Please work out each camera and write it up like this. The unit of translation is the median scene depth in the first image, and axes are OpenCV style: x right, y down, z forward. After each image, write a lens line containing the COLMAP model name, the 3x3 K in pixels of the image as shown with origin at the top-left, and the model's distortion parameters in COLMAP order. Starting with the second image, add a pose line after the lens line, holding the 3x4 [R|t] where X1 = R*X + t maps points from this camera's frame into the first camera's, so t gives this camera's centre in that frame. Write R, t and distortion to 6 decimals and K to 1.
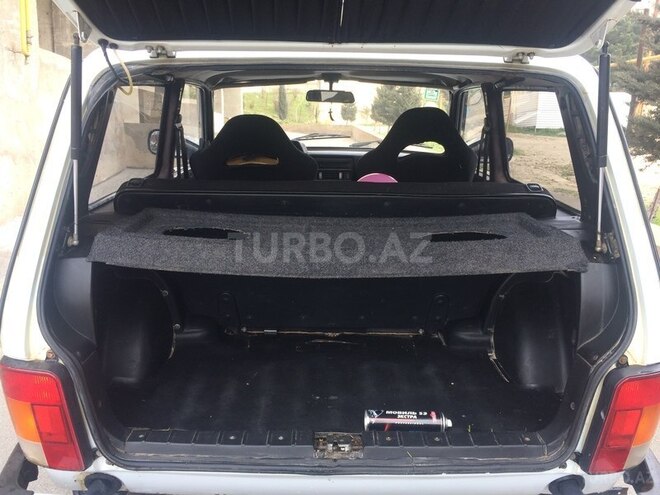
lens RADIAL K [[563.2, 0, 330.0], [0, 563.2, 247.5], [0, 0, 1]] dist [0.089671, -0.121389]
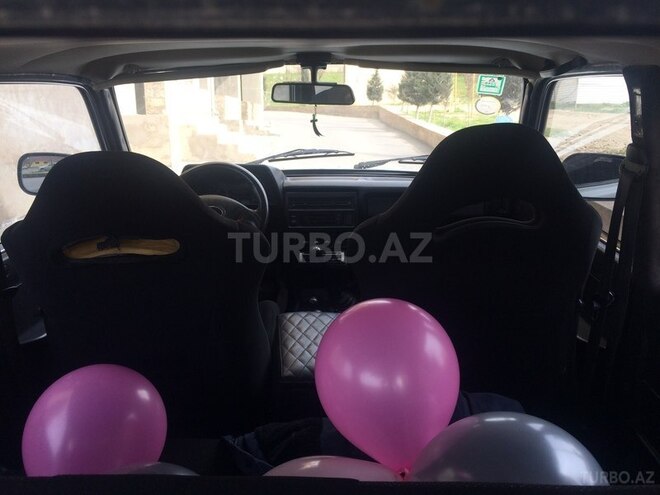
lens RADIAL K [[563.2, 0, 330.0], [0, 563.2, 247.5], [0, 0, 1]] dist [0.089671, -0.121389]
pose [[0.998580, -0.010992, -0.052133, 0.045747], [0.012789, 0.999331, 0.034259, -0.128425], [0.051722, -0.034877, 0.998052, 0.415976]]
